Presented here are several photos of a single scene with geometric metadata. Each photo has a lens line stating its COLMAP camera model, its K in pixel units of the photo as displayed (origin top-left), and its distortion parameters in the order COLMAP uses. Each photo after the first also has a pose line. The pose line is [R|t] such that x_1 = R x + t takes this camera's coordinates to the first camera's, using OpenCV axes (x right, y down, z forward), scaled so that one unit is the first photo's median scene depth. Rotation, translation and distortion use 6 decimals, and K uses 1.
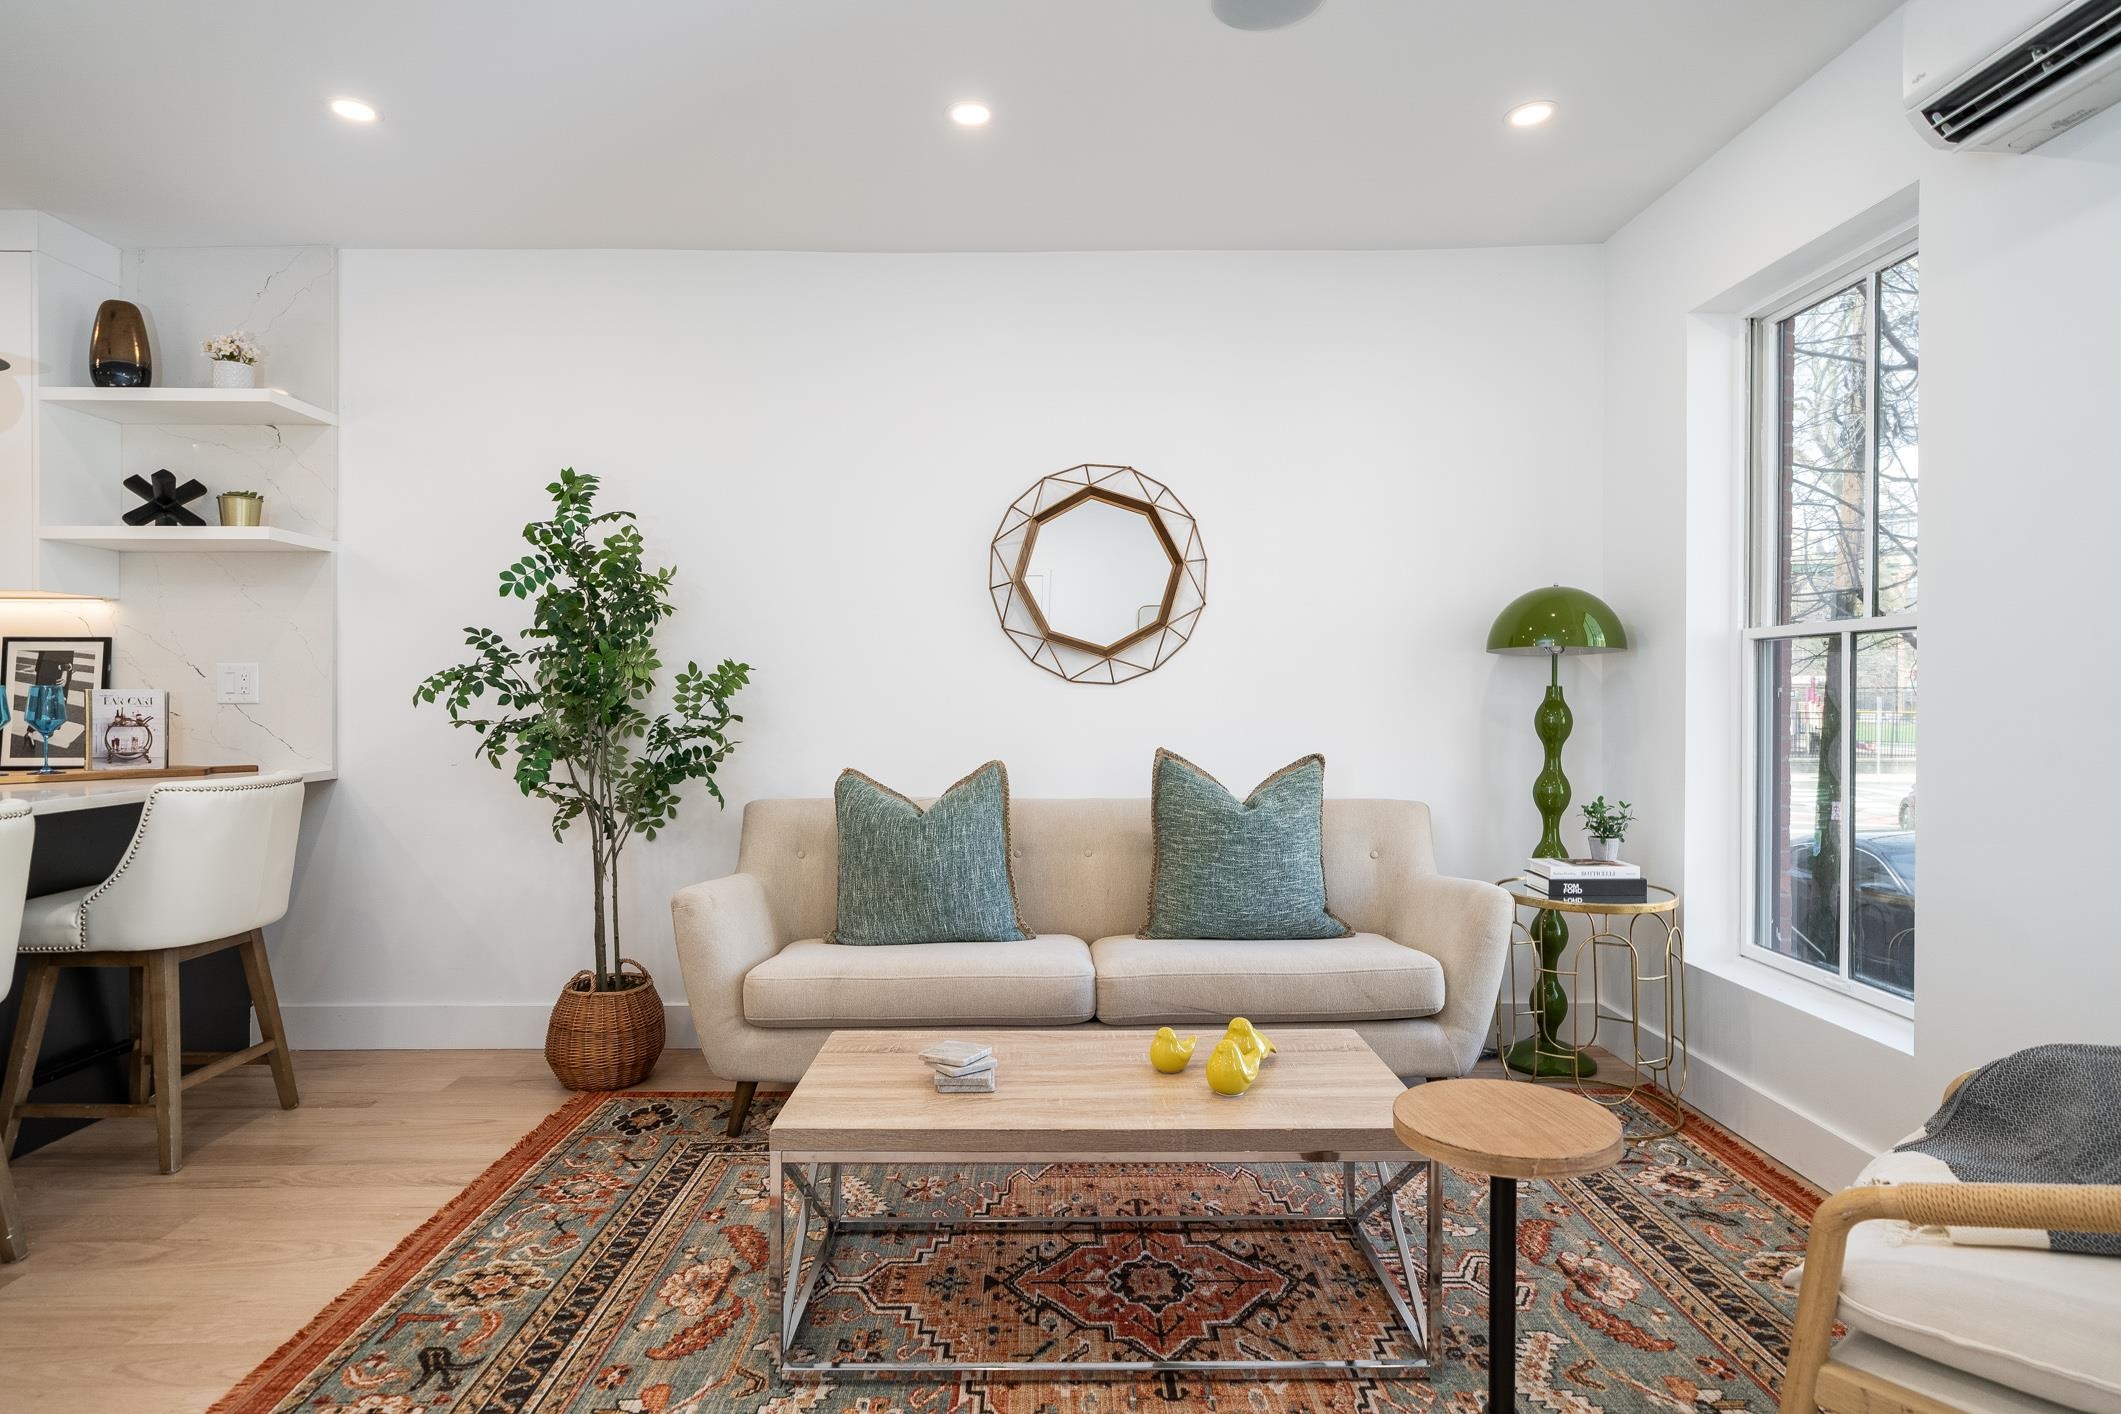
lens RADIAL K [[1141.0, 0, 1036.3], [0, 1141.0, 699.1], [0, 0, 1]] dist [0.012900, -0.006613]
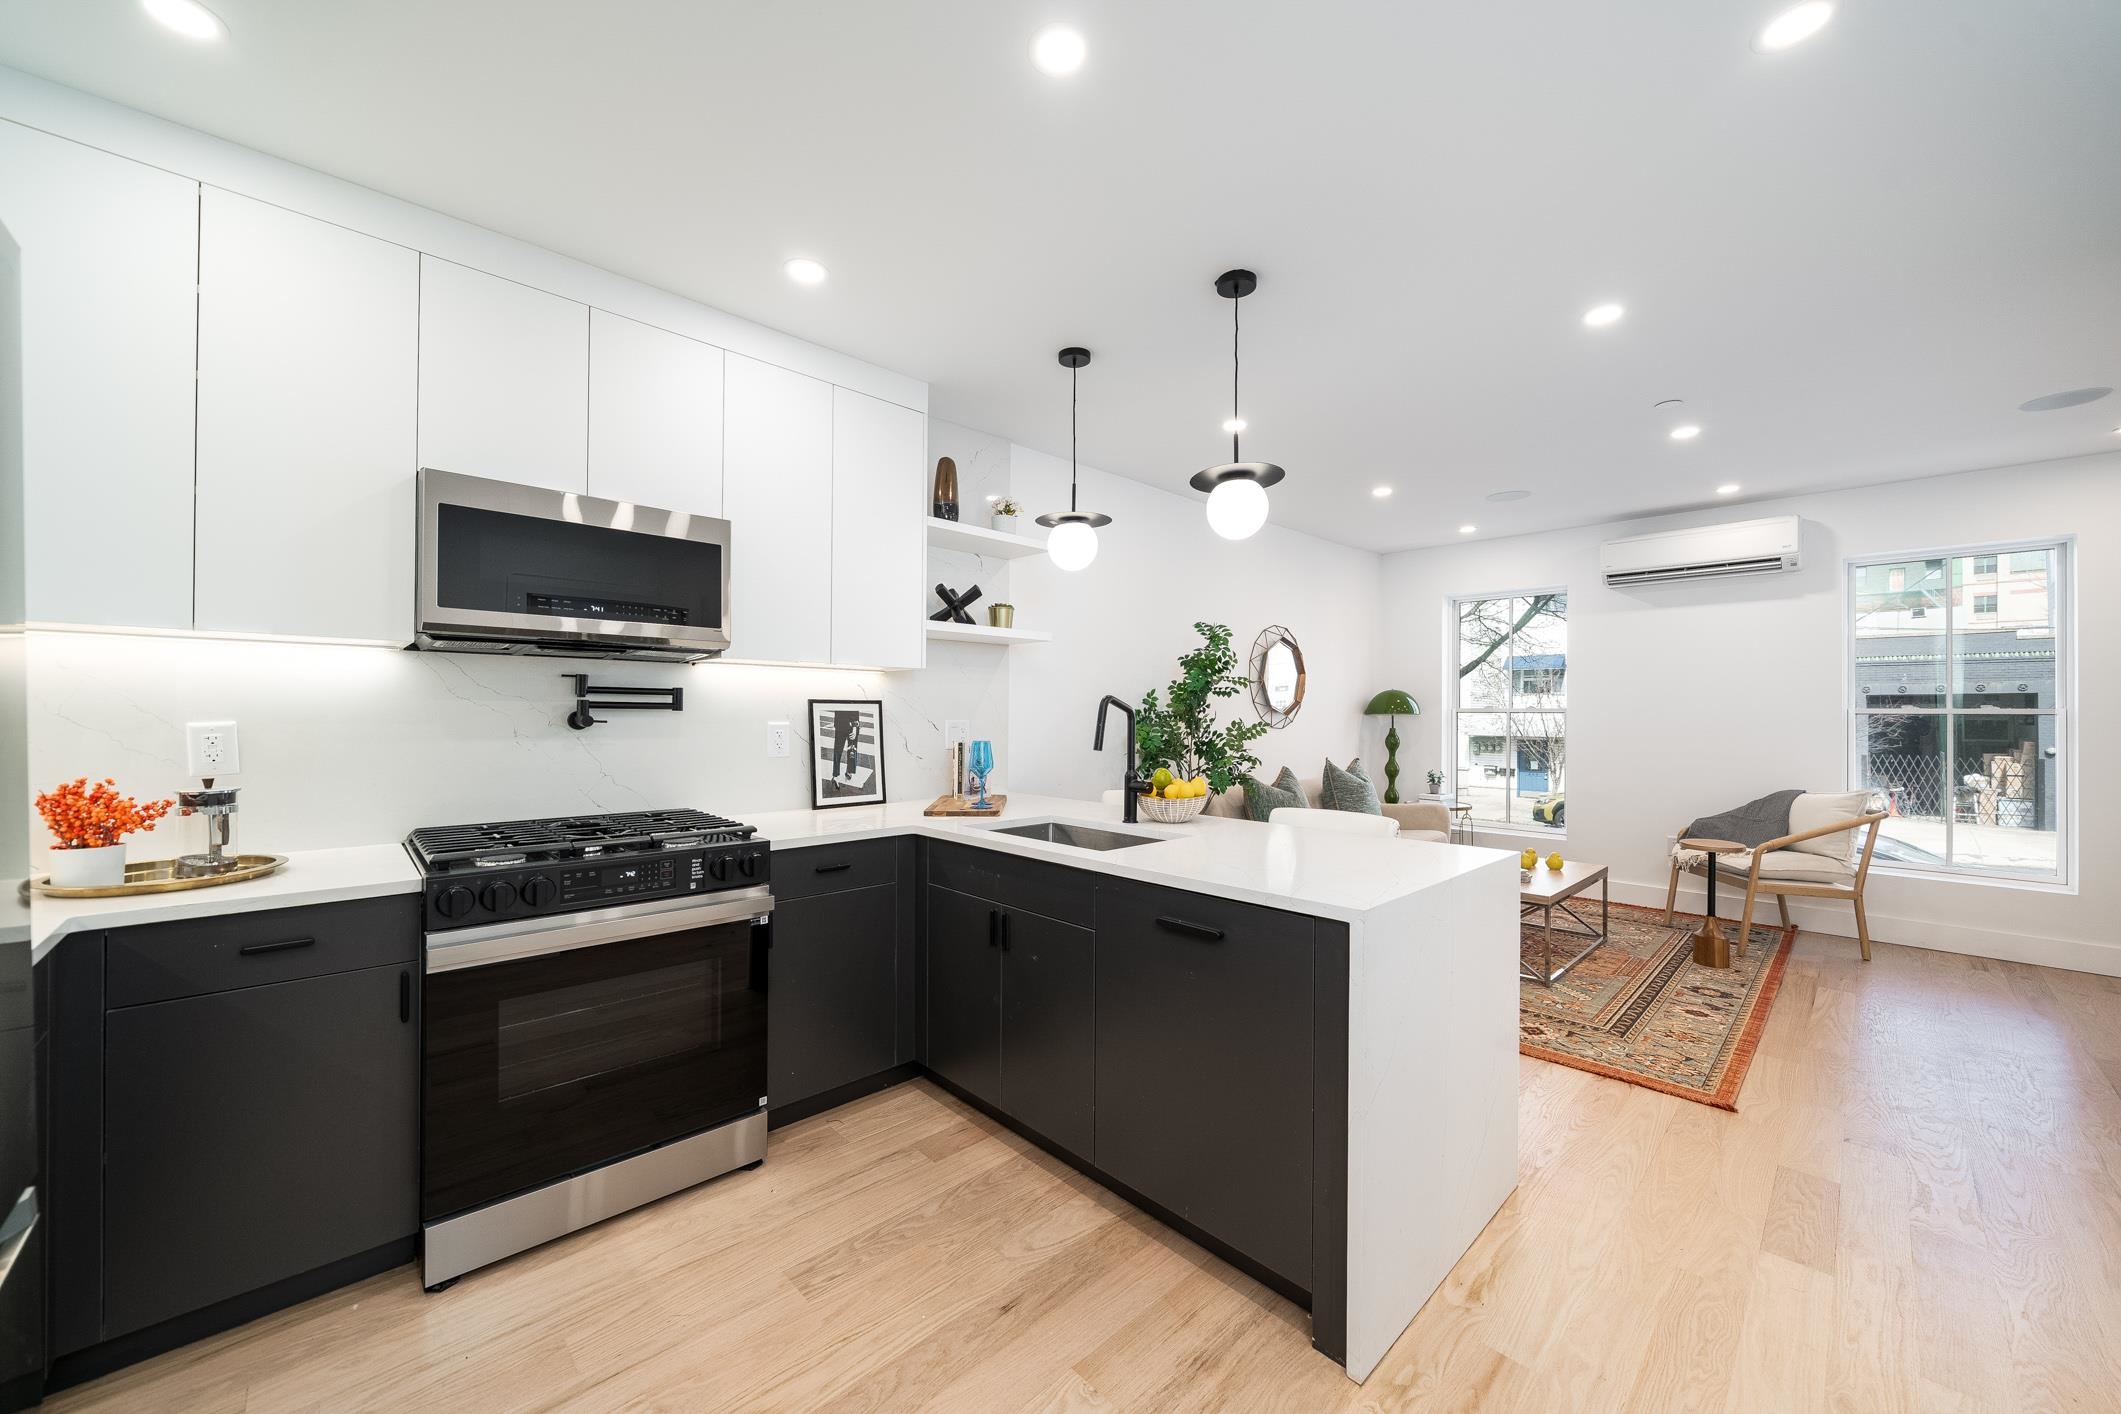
lens RADIAL K [[785.2, 0, 1053.4], [0, 785.2, 706.2], [0, 0, 1]] dist [0.001645, -0.000323]
pose [[0.725115, 0.009128, 0.688568, -1.353270], [-0.001664, 0.999932, -0.011503, -0.039975], [-0.688626, 0.007195, 0.725081, 0.236637]]
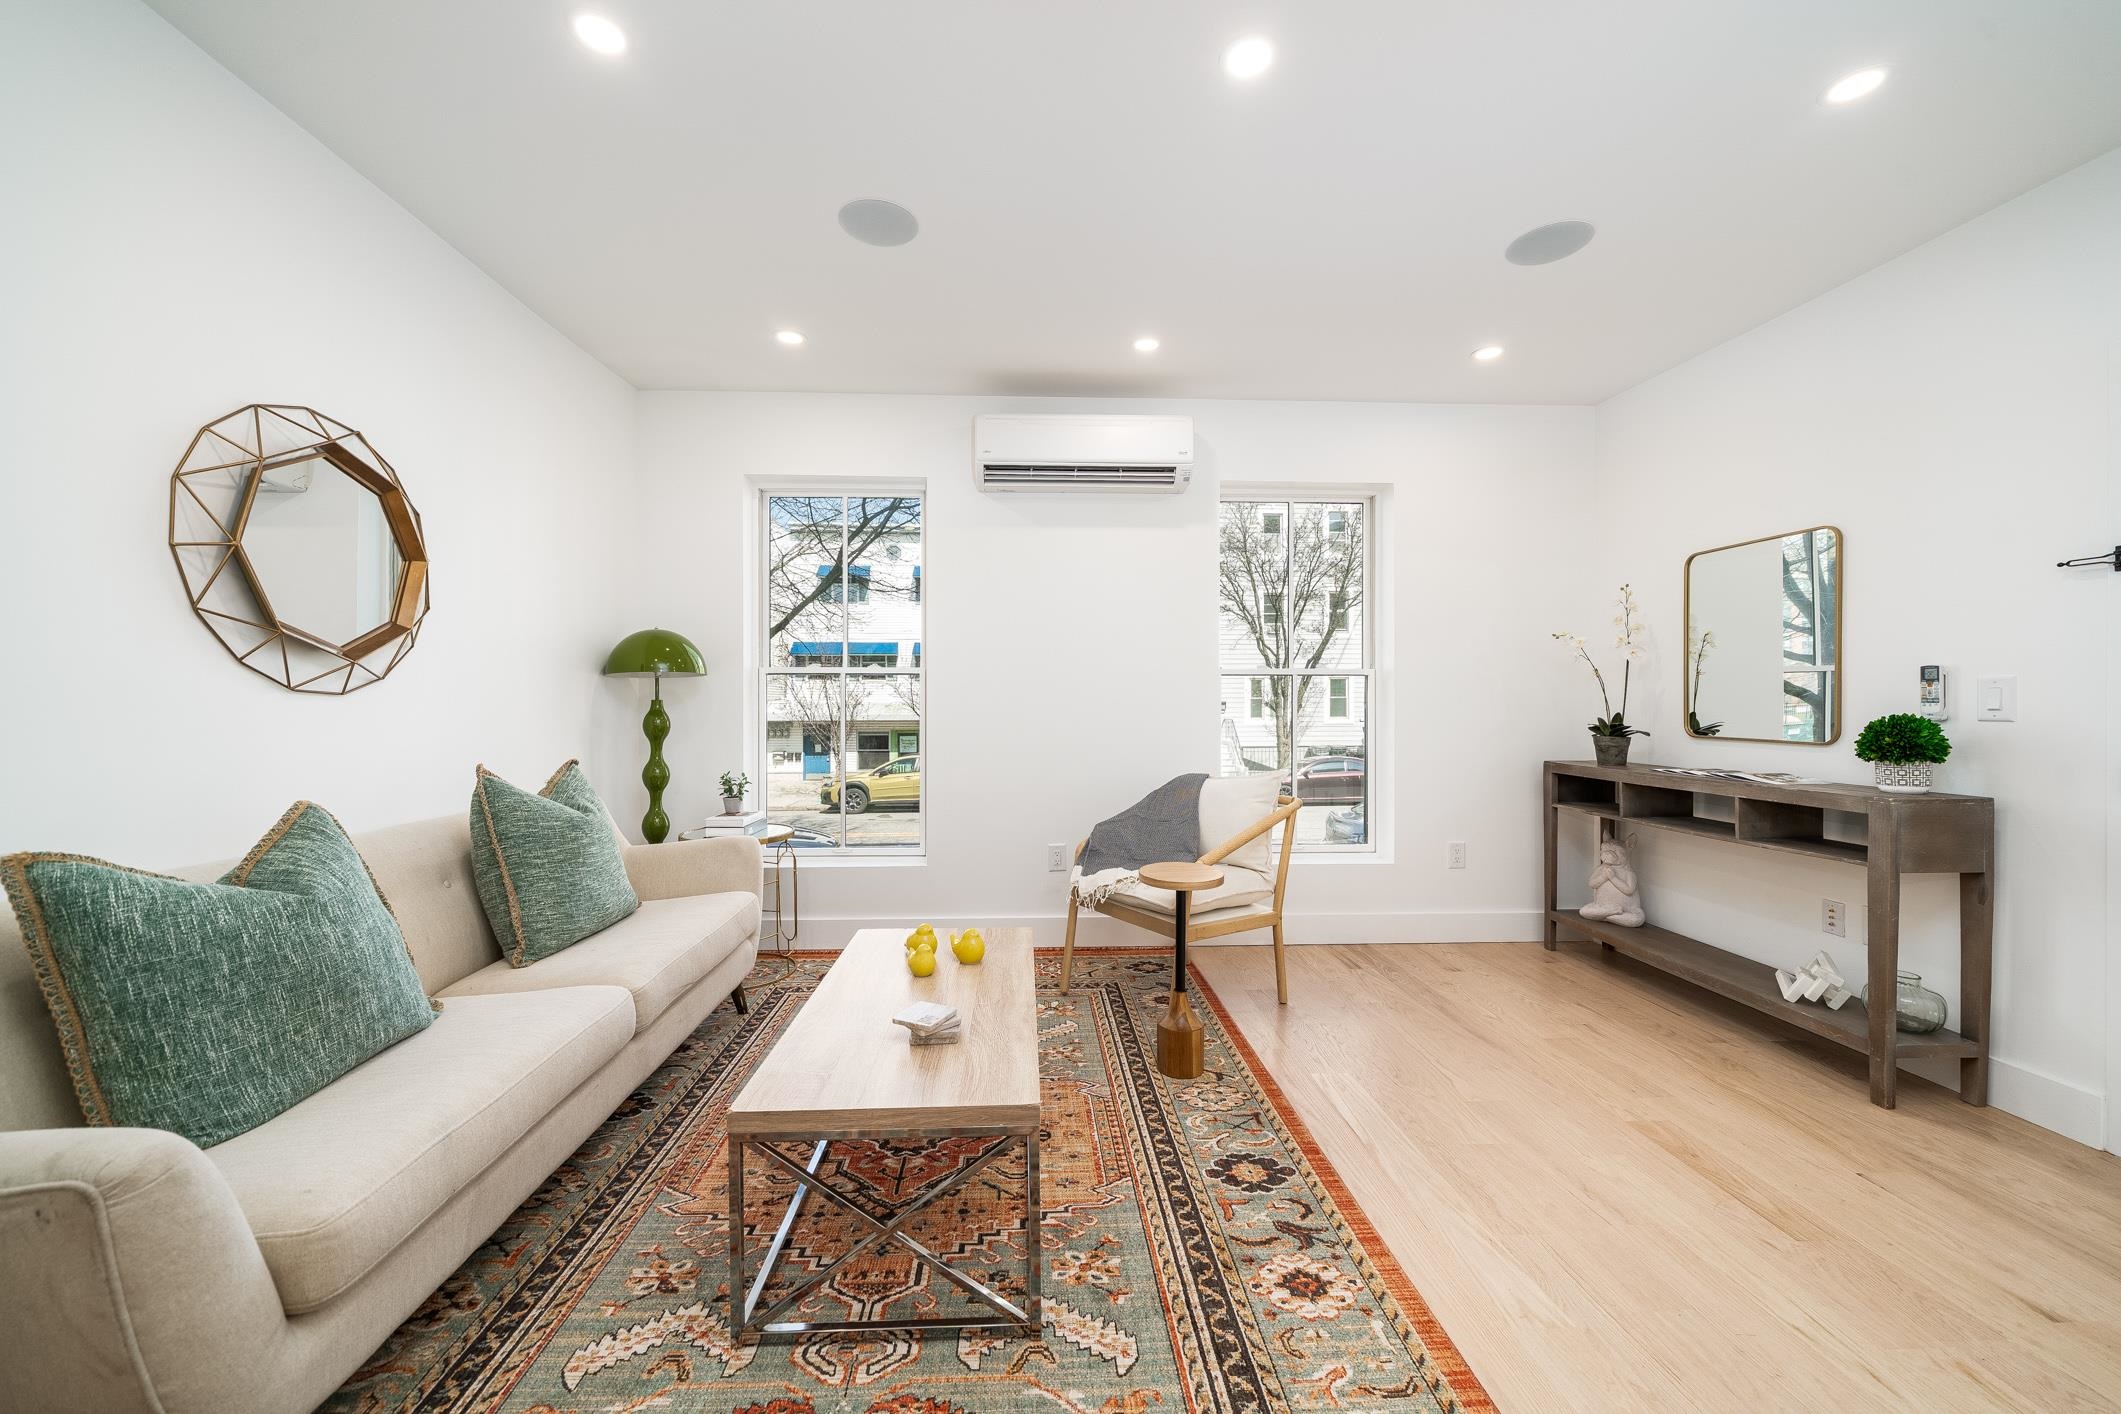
lens RADIAL K [[785.2, 0, 1046.4], [0, 785.2, 711.9], [0, 0, 1]] dist [0.001645, -0.000323]
pose [[-0.031633, -0.011885, 0.999429, -0.534343], [0.007528, 0.999898, 0.012129, -0.003912], [-0.999471, 0.007908, -0.031541, 0.556363]]
